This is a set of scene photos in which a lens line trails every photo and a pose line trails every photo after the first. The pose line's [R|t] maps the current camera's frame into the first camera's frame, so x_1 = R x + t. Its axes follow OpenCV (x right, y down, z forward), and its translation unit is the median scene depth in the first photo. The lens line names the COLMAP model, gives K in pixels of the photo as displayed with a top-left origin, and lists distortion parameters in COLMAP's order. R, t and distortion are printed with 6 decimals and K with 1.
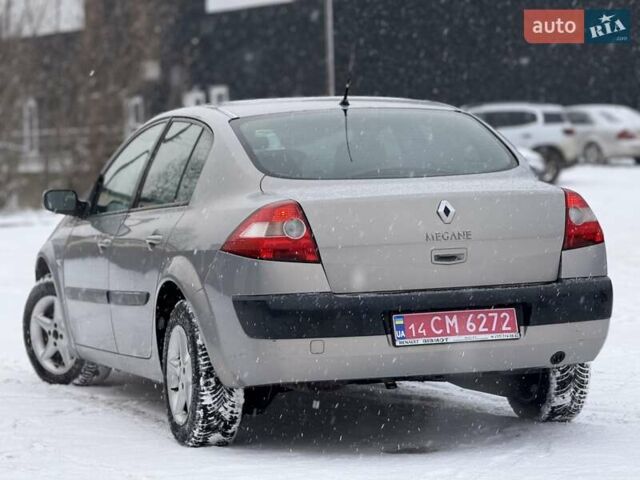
lens RADIAL K [[2203.9, 0, 320.0], [0, 2203.9, 240.0], [0, 0, 1]] dist [0.241051, 1.136147]
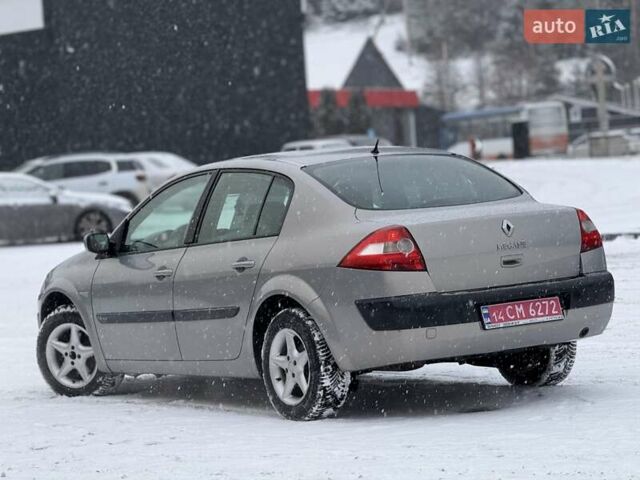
lens RADIAL K [[2203.9, 0, 320.0], [0, 2203.9, 240.0], [0, 0, 1]] dist [0.241051, 1.136147]
pose [[0.966980, -0.052591, 0.249366, -0.374183], [0.058066, 0.998205, -0.014643, 0.007237], [-0.248149, 0.028639, 0.968299, -0.262499]]
